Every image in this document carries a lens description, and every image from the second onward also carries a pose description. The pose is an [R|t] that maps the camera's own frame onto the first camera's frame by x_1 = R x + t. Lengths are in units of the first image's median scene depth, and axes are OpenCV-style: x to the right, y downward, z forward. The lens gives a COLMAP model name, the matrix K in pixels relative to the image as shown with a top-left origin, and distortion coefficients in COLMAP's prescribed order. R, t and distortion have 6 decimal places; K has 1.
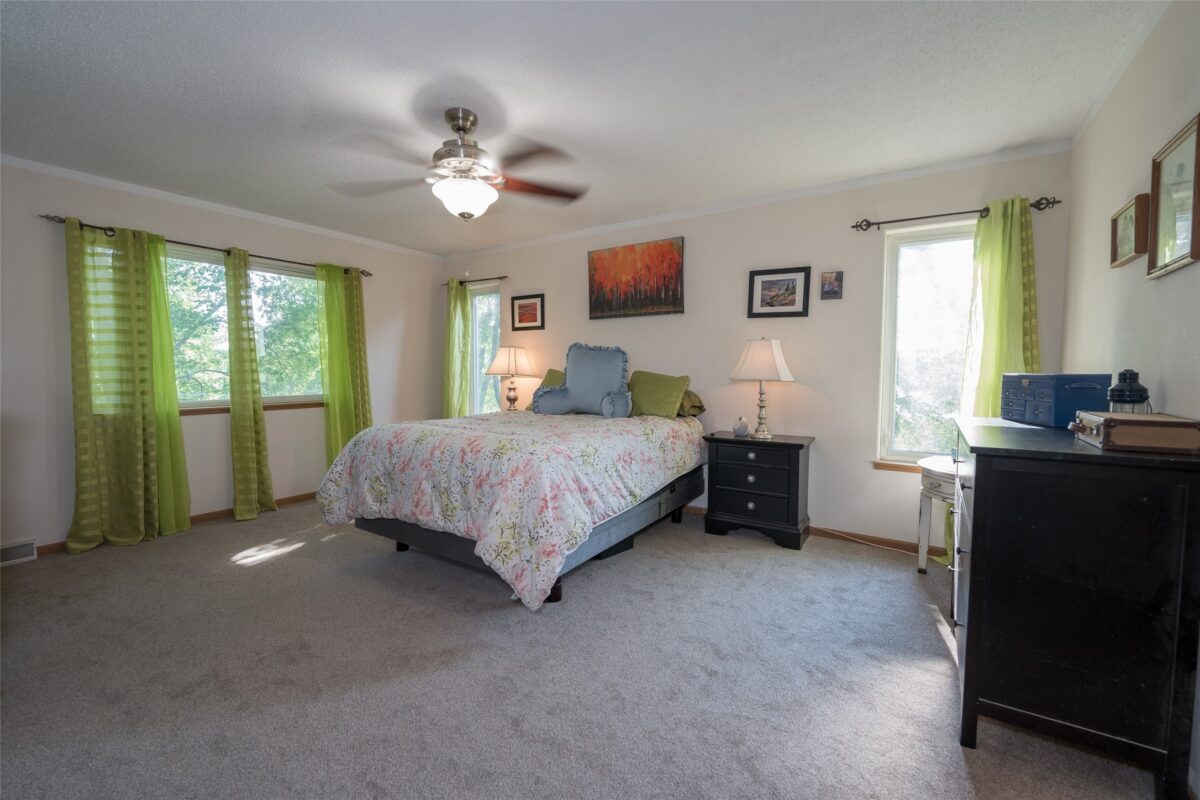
lens RADIAL K [[494.8, 0, 596.7], [0, 494.8, 394.7], [0, 0, 1]] dist [-0.001571, -0.004114]
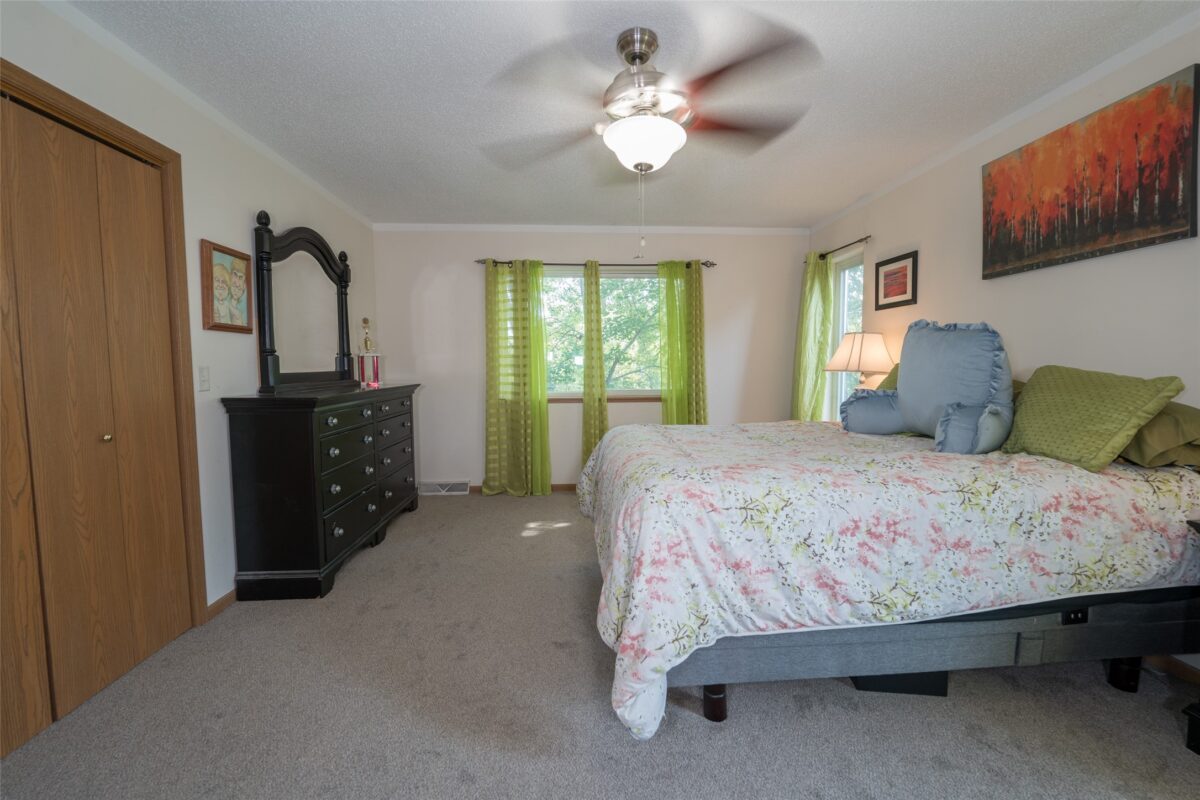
lens RADIAL K [[494.8, 0, 596.7], [0, 494.8, 394.7], [0, 0, 1]] dist [-0.001571, -0.004114]
pose [[0.606042, 0.042643, -0.794289, 0.212414], [-0.032709, 0.999053, 0.028679, -0.016991], [0.794760, 0.008600, 0.606863, 0.309748]]
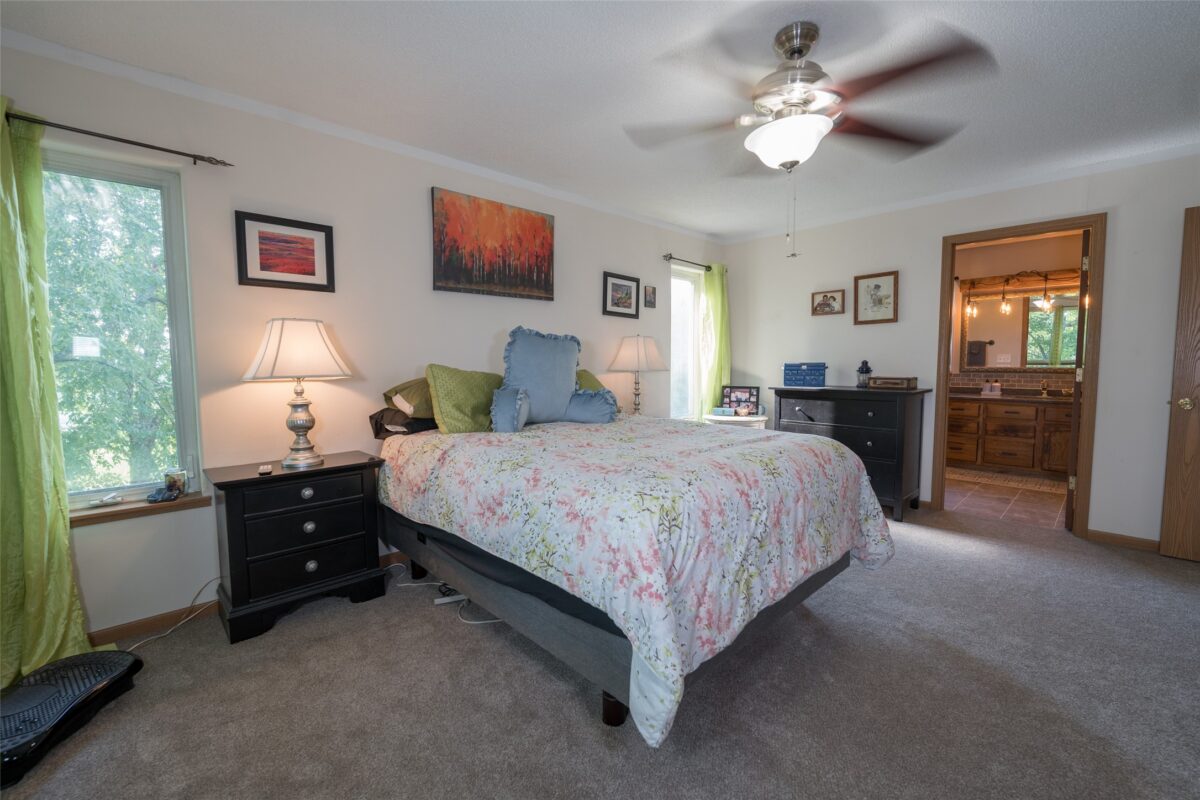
lens RADIAL K [[504.6, 0, 598.6], [0, 504.6, 395.0], [0, 0, 1]] dist [-0.002612, -0.004552]
pose [[0.210155, -0.068845, 0.975241, -0.746403], [0.057475, 0.996662, 0.057972, -0.043074], [-0.975977, 0.043869, 0.213411, 0.749595]]
